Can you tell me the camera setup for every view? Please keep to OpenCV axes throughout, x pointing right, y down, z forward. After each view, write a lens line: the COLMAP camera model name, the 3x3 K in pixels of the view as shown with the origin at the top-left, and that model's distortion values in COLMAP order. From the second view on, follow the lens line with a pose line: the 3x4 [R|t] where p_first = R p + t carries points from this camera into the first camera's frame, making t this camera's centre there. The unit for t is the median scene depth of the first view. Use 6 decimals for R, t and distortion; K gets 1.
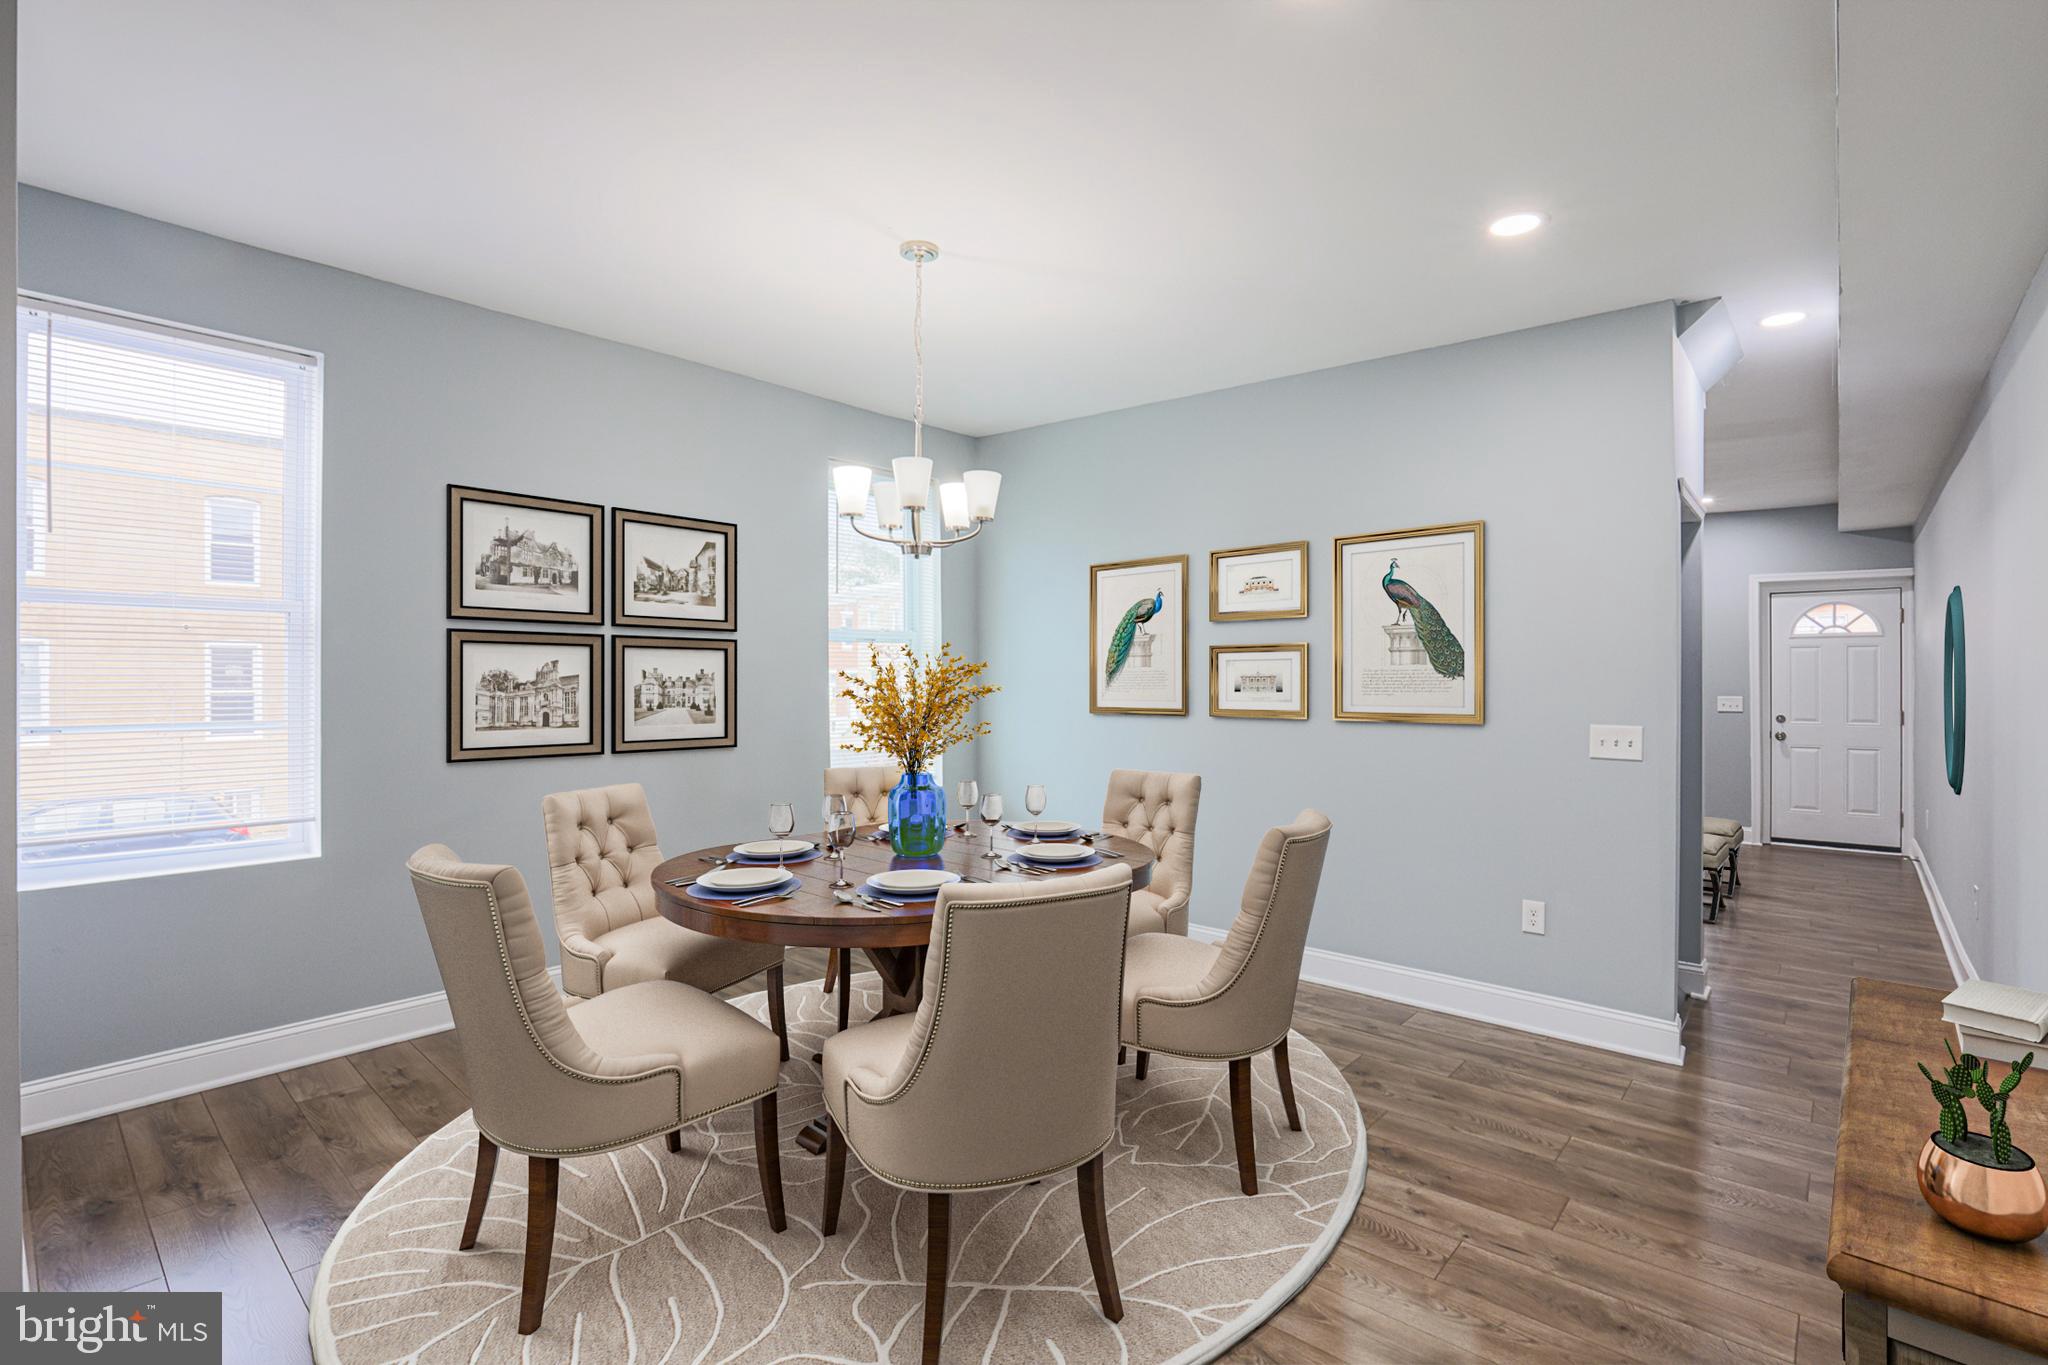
lens RADIAL K [[962.2, 0, 1016.0], [0, 962.2, 674.4], [0, 0, 1]] dist [-0.044846, 0.014637]
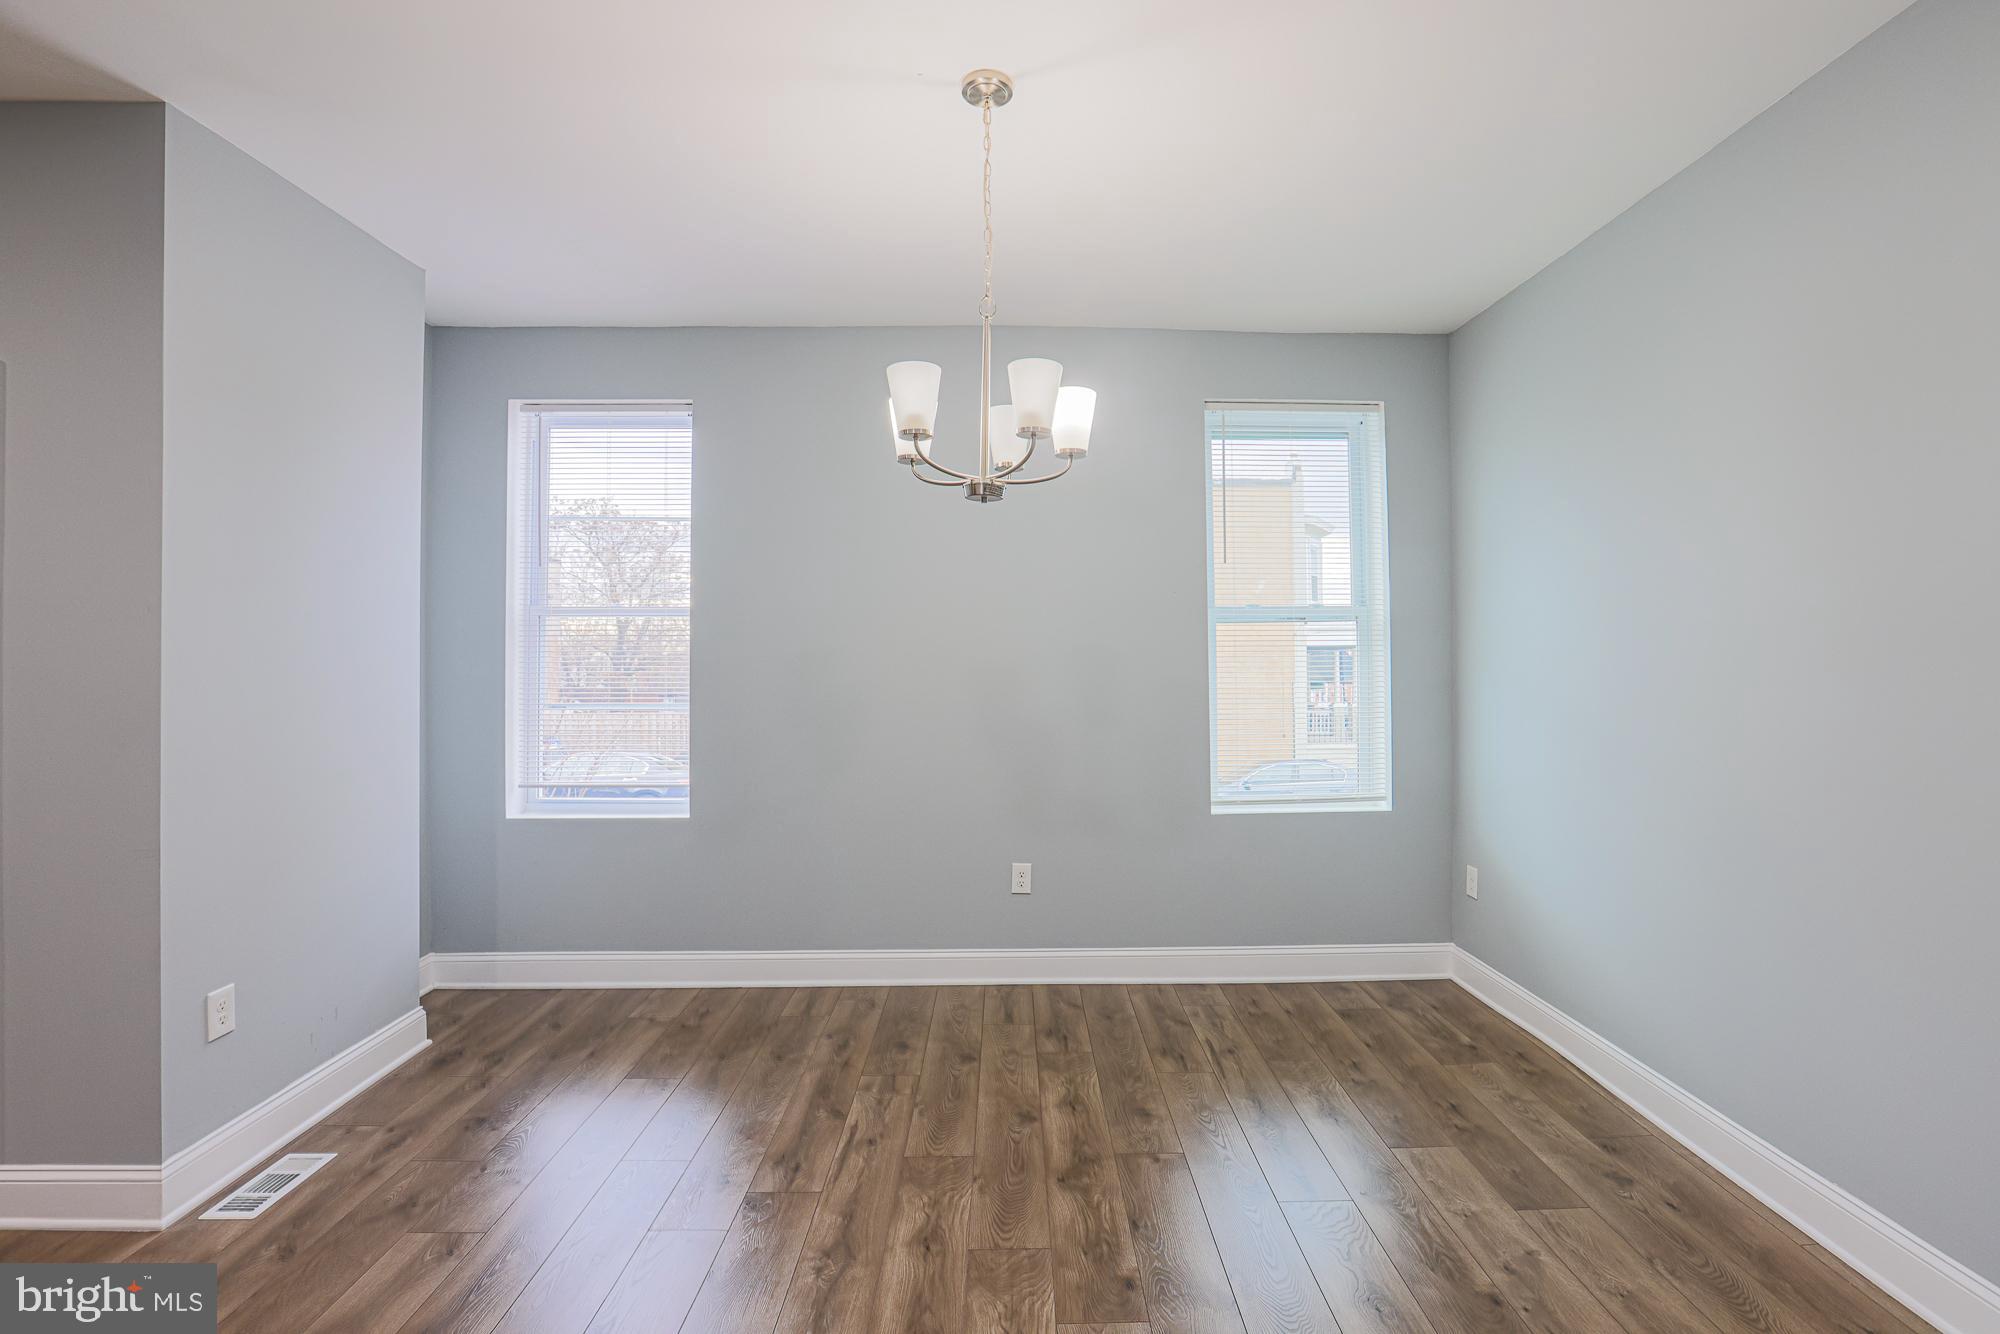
lens RADIAL K [[939.6, 0, 993.3], [0, 939.6, 665.3], [0, 0, 1]] dist [-0.044846, 0.014637]
pose [[0.667910, -0.004567, -0.744228, 0.486482], [0.009018, 0.999957, 0.001956, -0.012133], [0.744188, -0.008018, 0.667922, 0.539094]]
